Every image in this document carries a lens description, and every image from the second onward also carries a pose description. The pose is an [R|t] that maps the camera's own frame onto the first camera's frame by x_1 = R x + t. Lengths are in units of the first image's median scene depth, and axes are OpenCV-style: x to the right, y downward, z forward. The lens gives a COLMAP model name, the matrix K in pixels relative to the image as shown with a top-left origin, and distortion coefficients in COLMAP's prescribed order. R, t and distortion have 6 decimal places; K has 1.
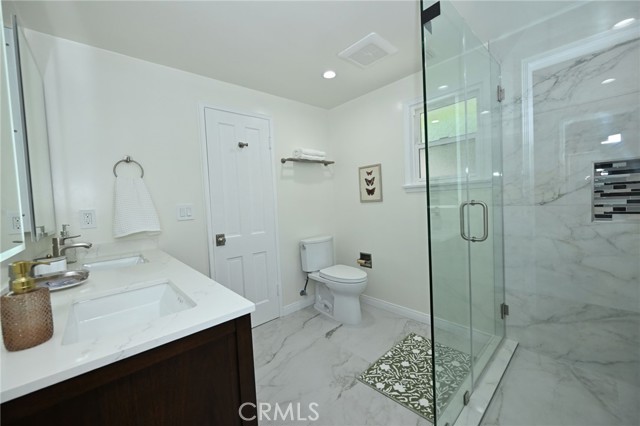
lens RADIAL K [[248.3, 0, 320.7], [0, 248.3, 211.6], [0, 0, 1]] dist [-0.001132, 0.000037]
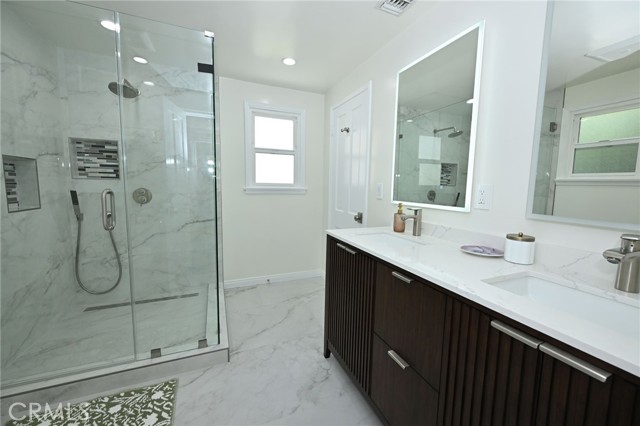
lens RADIAL K [[248.3, 0, 319.9], [0, 248.3, 211.5], [0, 0, 1]] dist [-0.001132, 0.000037]
pose [[-0.943181, 0.001996, 0.332272, -0.515617], [0.047091, 0.990692, 0.127720, -0.039077], [-0.328925, 0.136110, -0.934496, 1.627375]]
